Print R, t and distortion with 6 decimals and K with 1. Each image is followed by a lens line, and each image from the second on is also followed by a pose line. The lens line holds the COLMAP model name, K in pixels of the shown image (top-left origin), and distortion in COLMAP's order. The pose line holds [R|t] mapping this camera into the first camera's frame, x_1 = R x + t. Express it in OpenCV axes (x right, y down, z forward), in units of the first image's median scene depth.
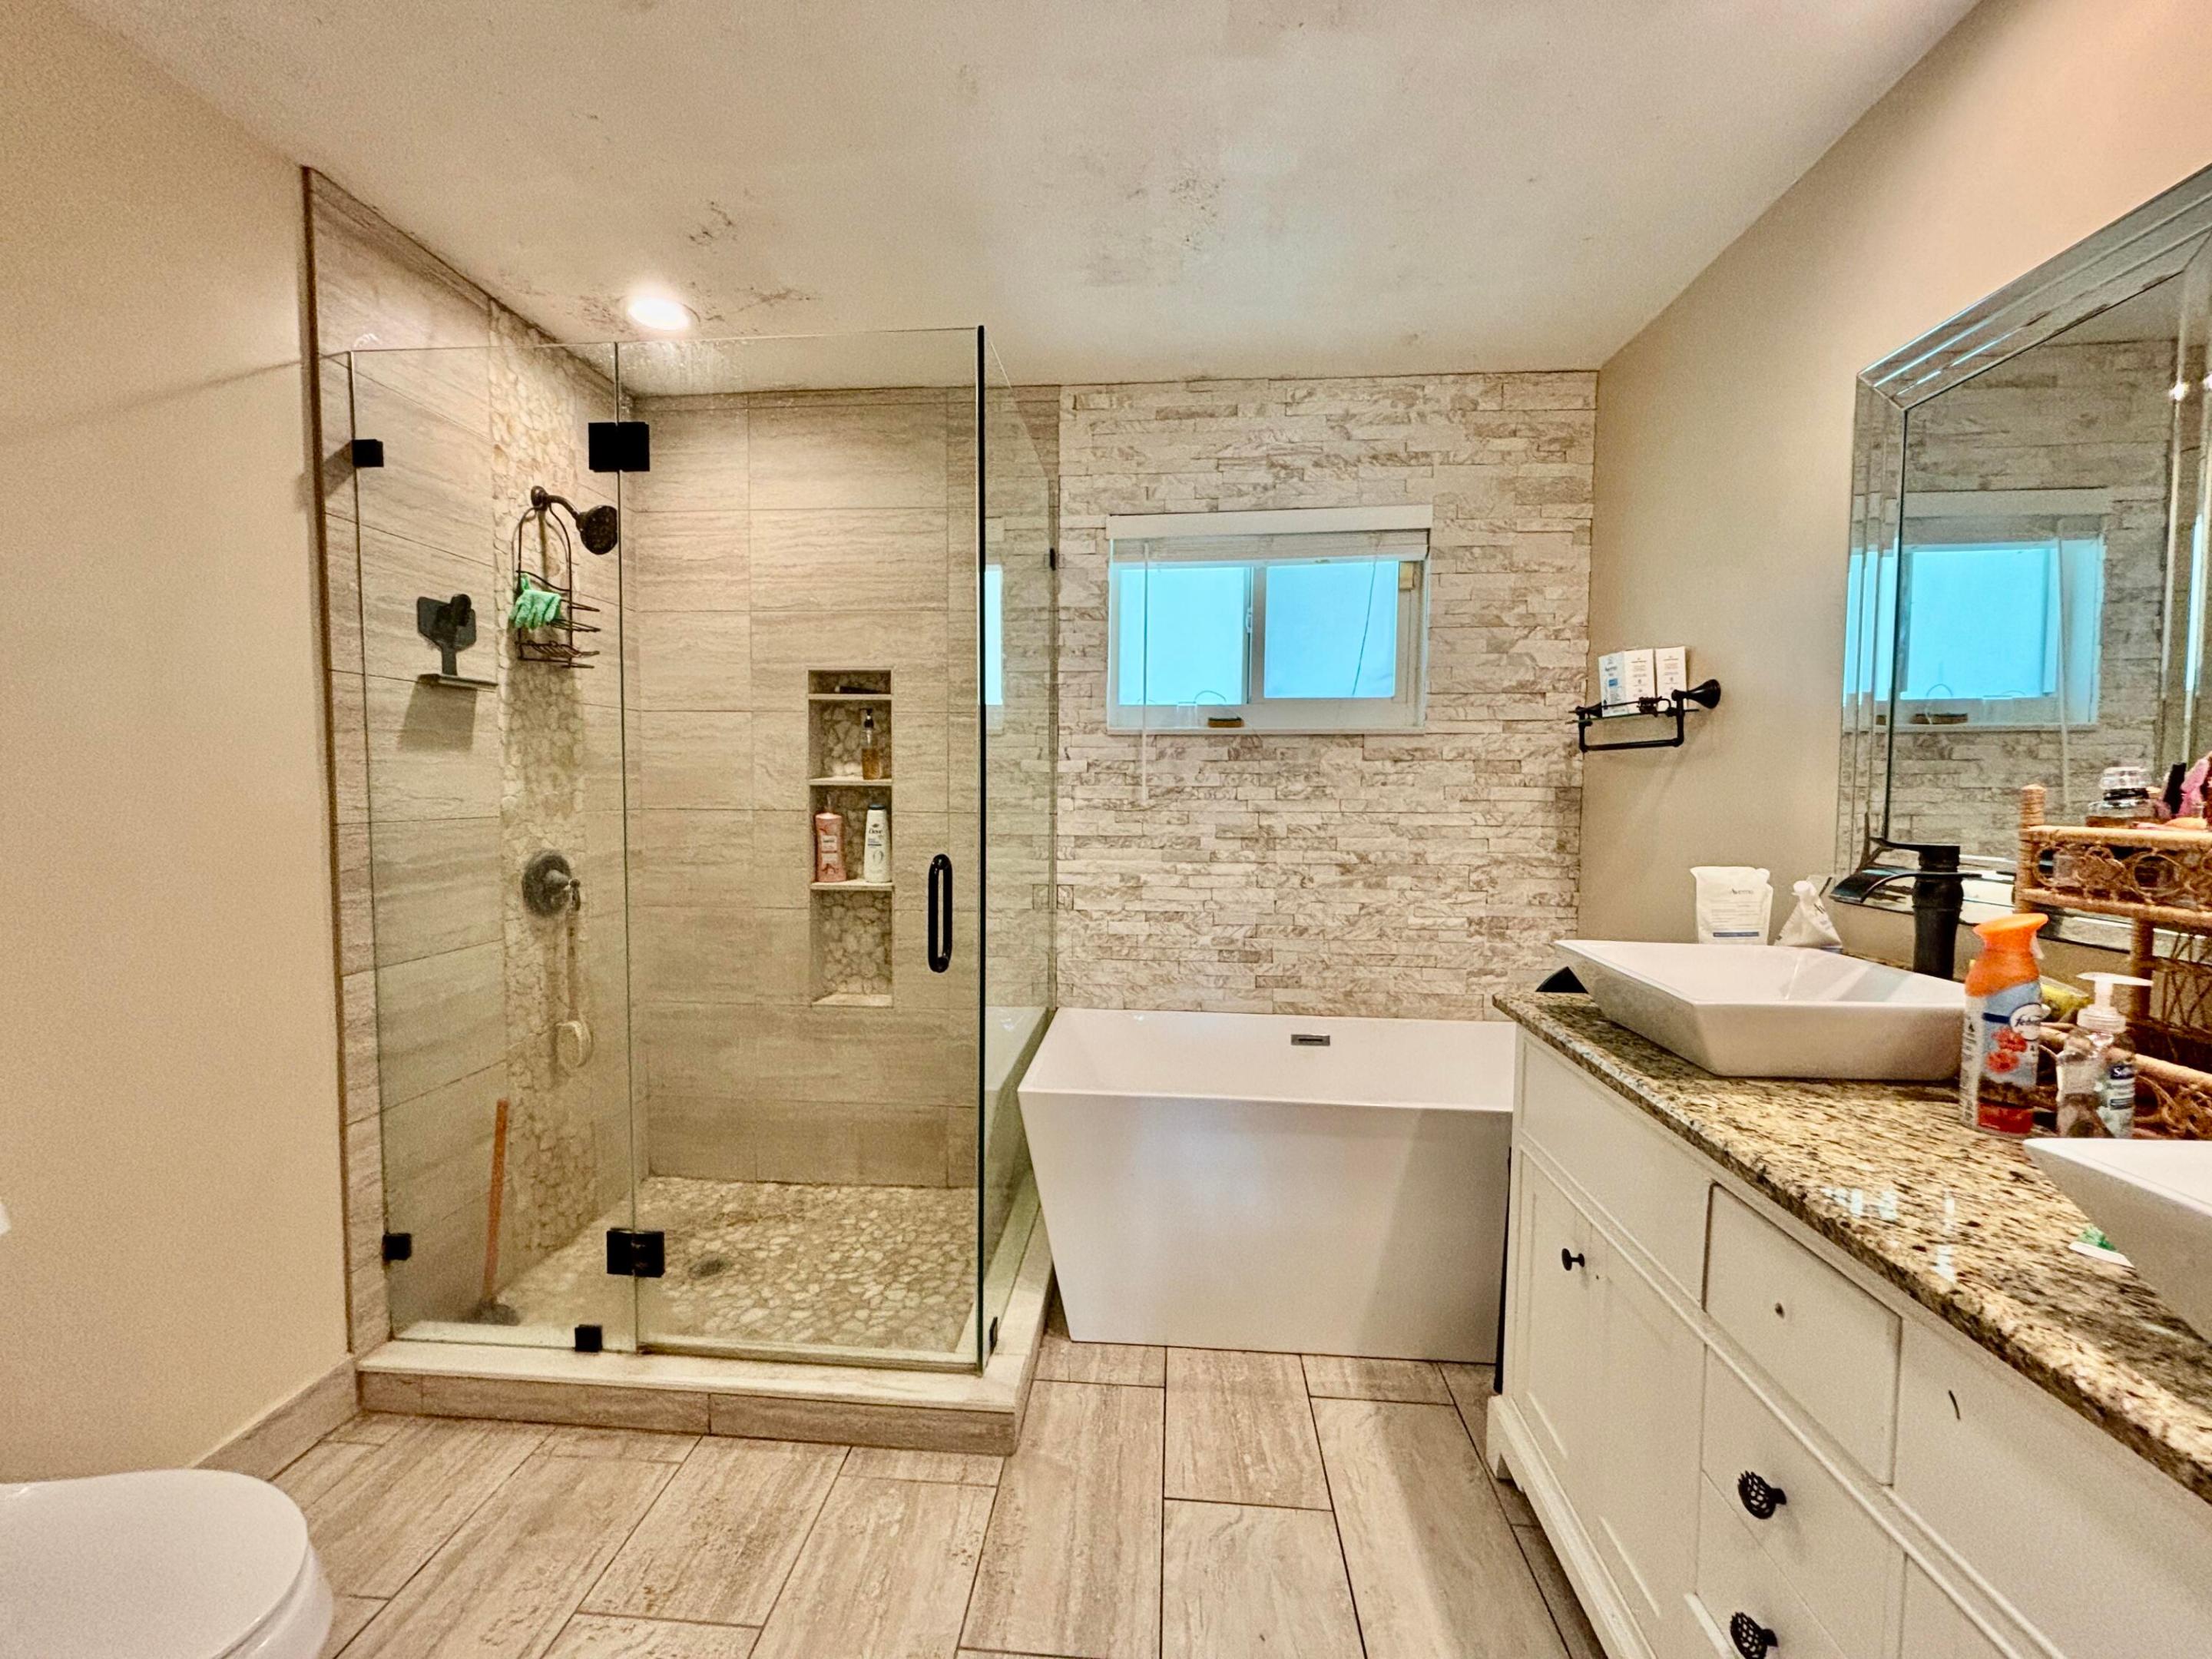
lens RADIAL K [[900.6, 0, 1106.5], [0, 900.6, 825.3], [0, 0, 1]] dist [-0.005991, 0.001312]
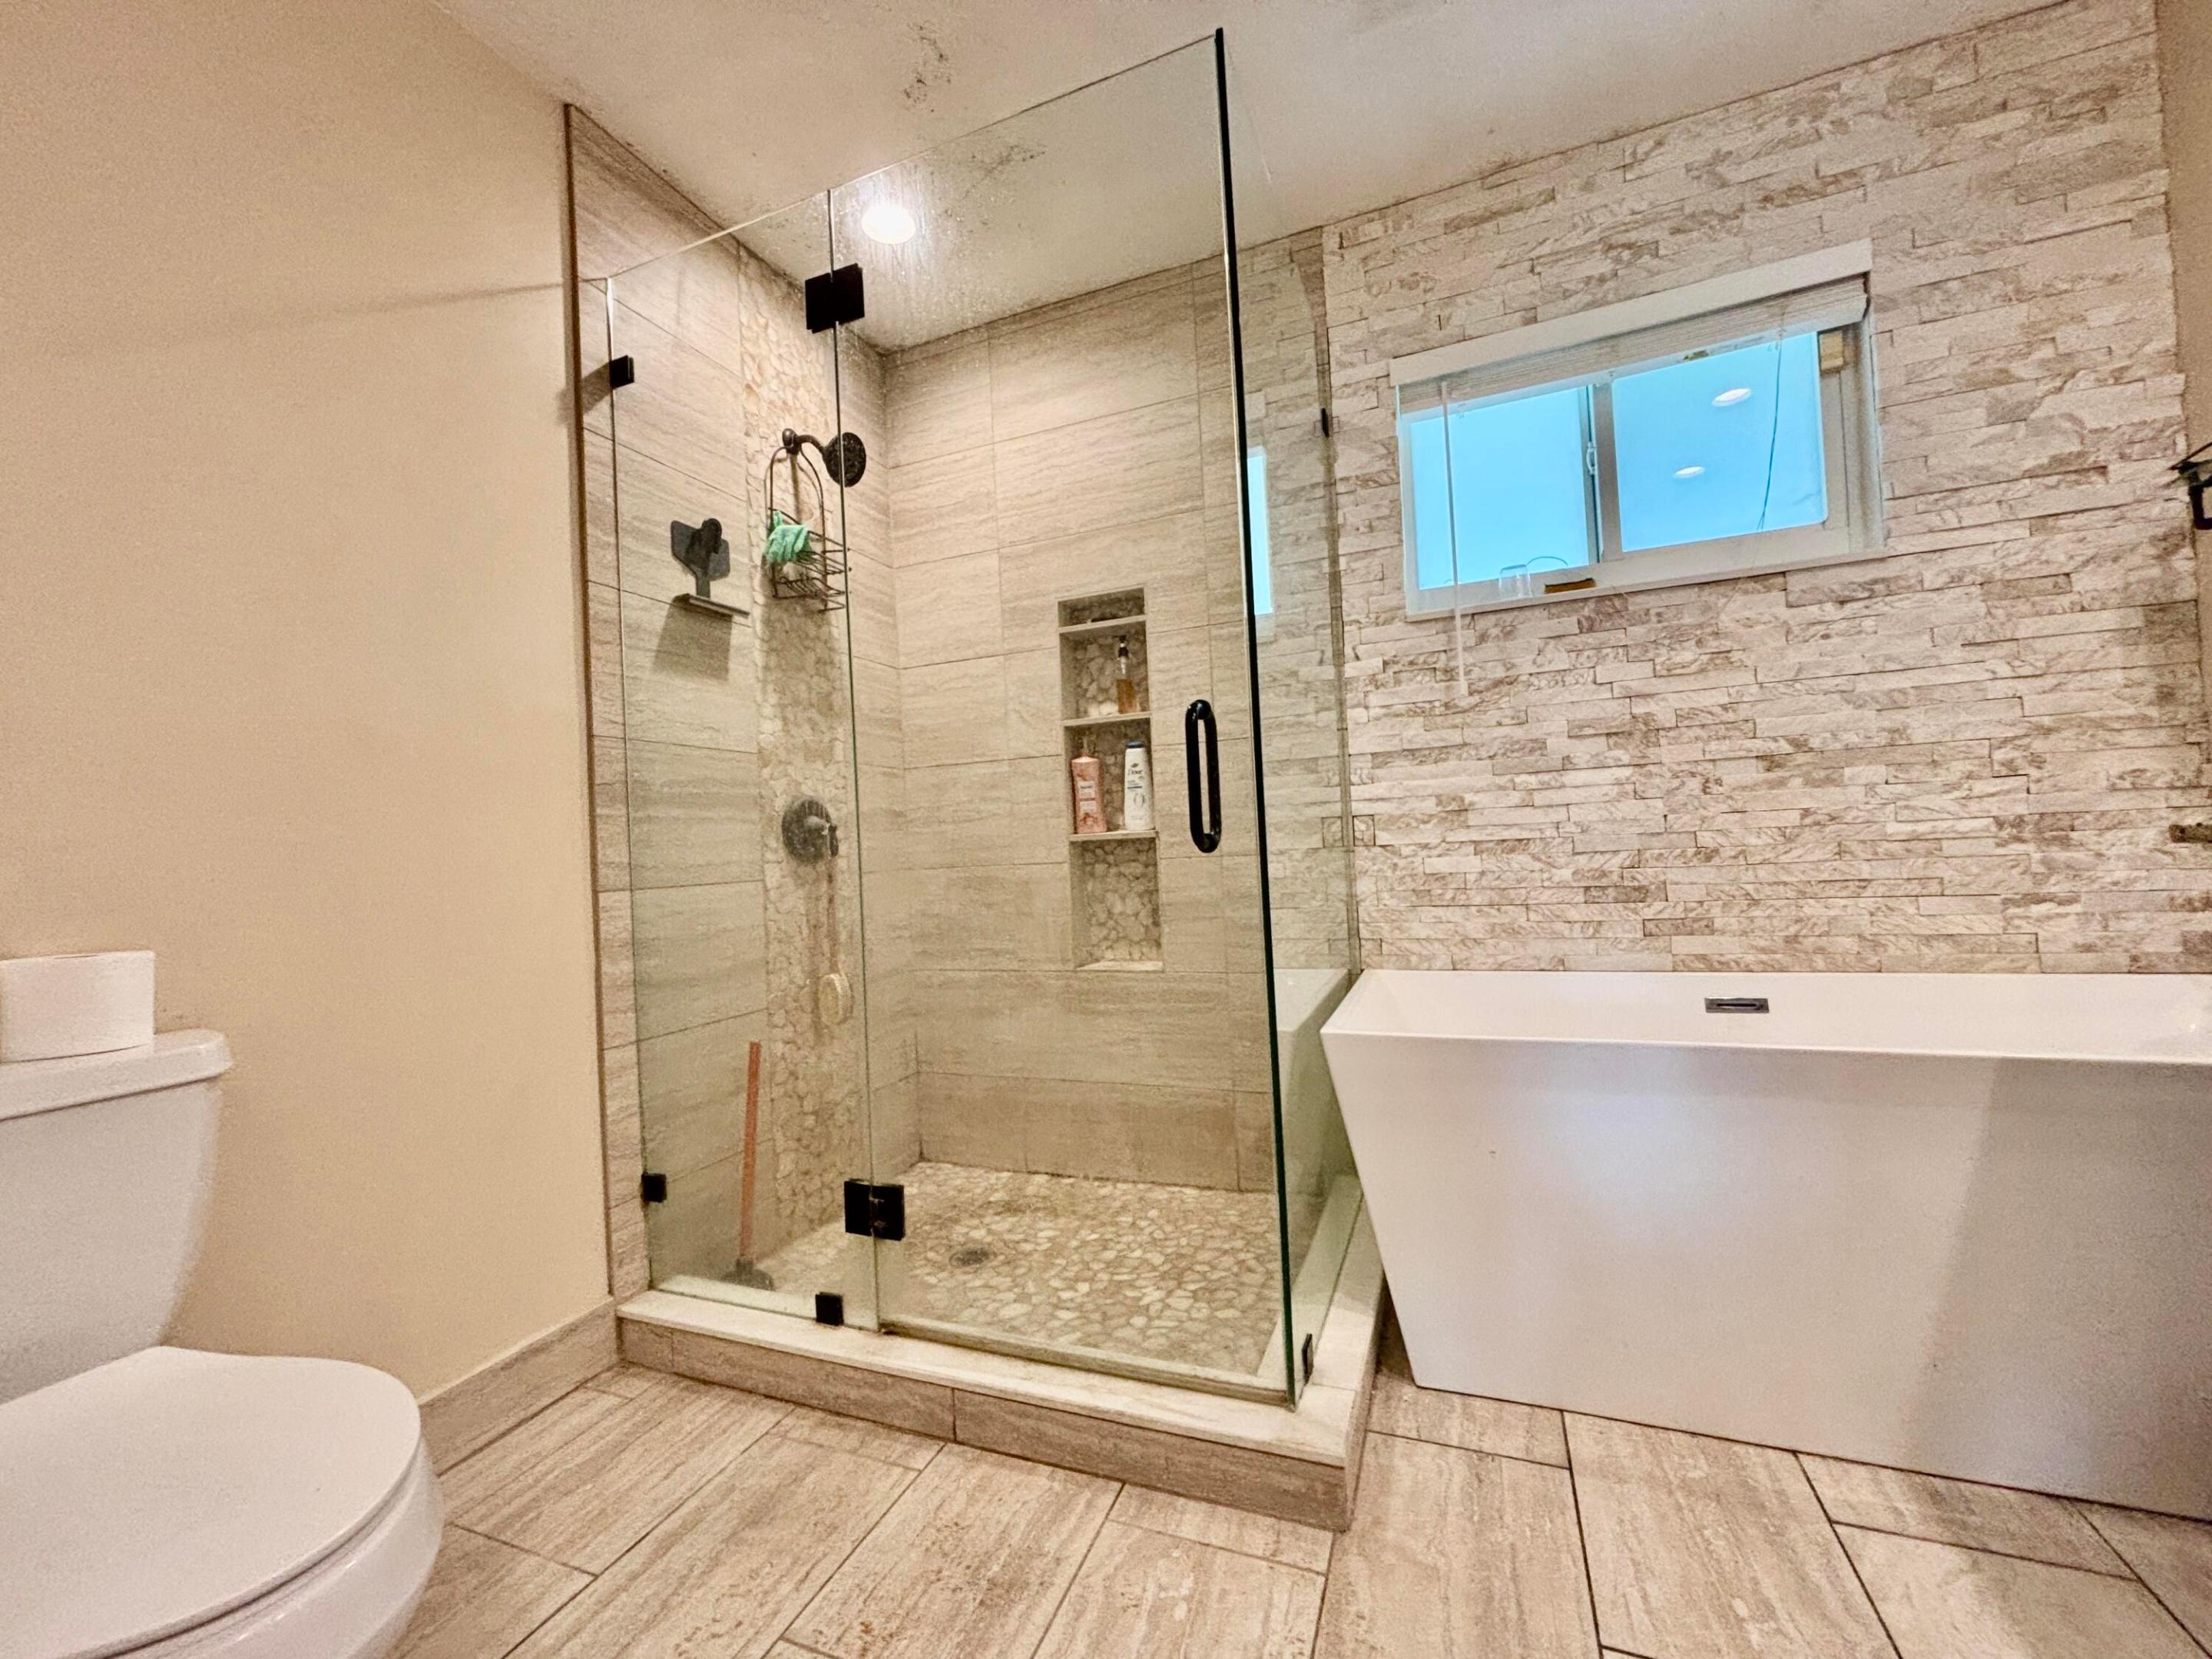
lens RADIAL K [[900.6, 0, 1101.1], [0, 900.6, 829.6], [0, 0, 1]] dist [-0.005991, 0.001312]
pose [[0.950266, -0.060992, -0.305408, -0.028059], [0.041192, 0.996635, -0.070867, 0.144723], [0.308703, 0.054763, 0.949581, 0.182209]]
